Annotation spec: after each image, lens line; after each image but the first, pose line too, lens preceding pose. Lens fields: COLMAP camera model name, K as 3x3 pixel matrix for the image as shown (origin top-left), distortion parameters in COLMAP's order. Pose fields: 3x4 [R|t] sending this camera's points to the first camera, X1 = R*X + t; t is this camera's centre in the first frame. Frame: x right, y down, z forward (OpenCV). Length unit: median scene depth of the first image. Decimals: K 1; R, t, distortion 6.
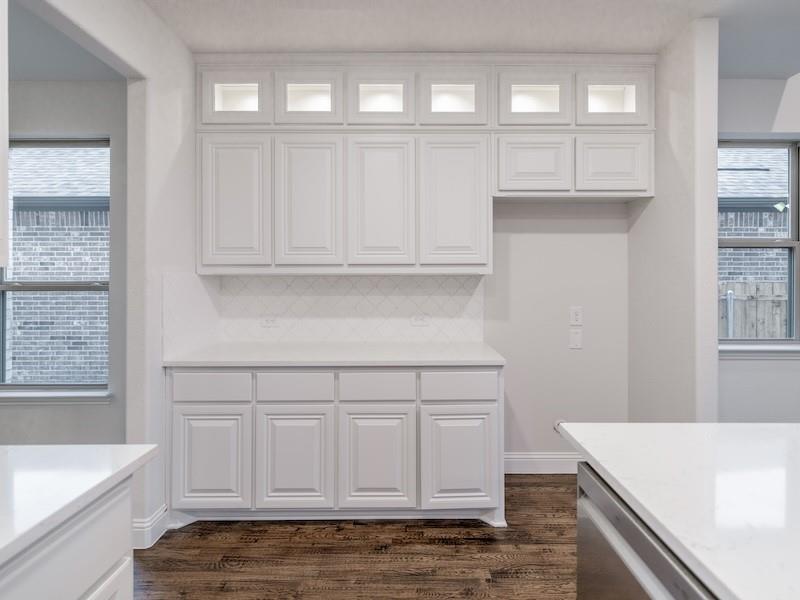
lens RADIAL K [[409.1, 0, 419.7], [0, 409.1, 279.6], [0, 0, 1]] dist [0.003195, -0.002647]
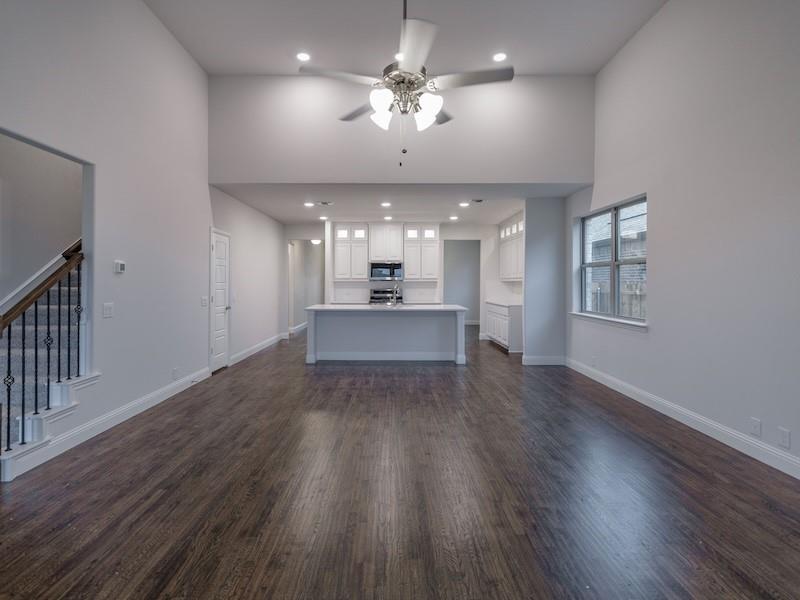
lens RADIAL K [[409.1, 0, 398.8], [0, 409.1, 278.3], [0, 0, 1]] dist [0.003195, -0.002647]
pose [[0.002649, -0.011044, -0.999936, 3.239613], [0.000184, 0.999939, -0.011044, 0.001725], [0.999996, -0.000155, 0.002651, 0.036929]]
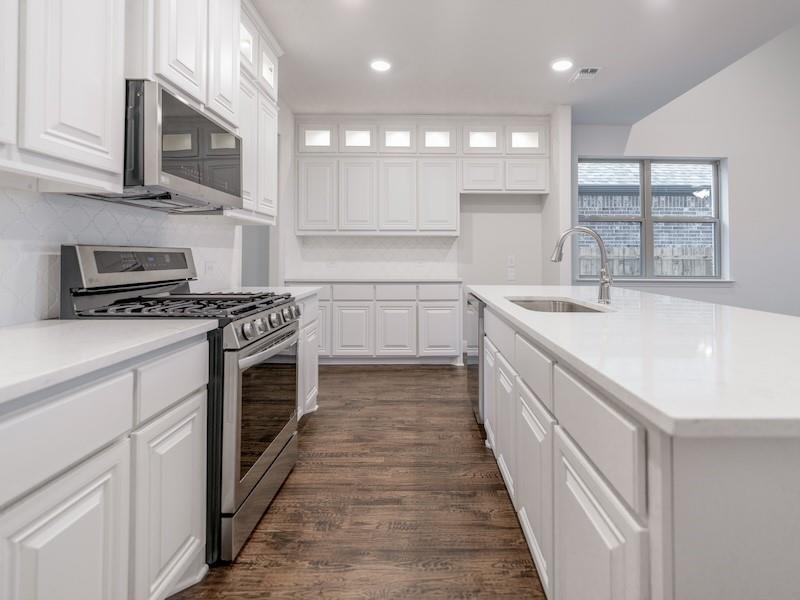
lens RADIAL K [[409.1, 0, 436.2], [0, 409.1, 245.7], [0, 0, 1]] dist [0.003195, -0.002647]
pose [[0.999939, 0.002317, 0.010797, 0.054831], [-0.002065, 0.999726, -0.023321, 0.073150], [-0.010848, 0.023298, 0.999670, -0.798710]]
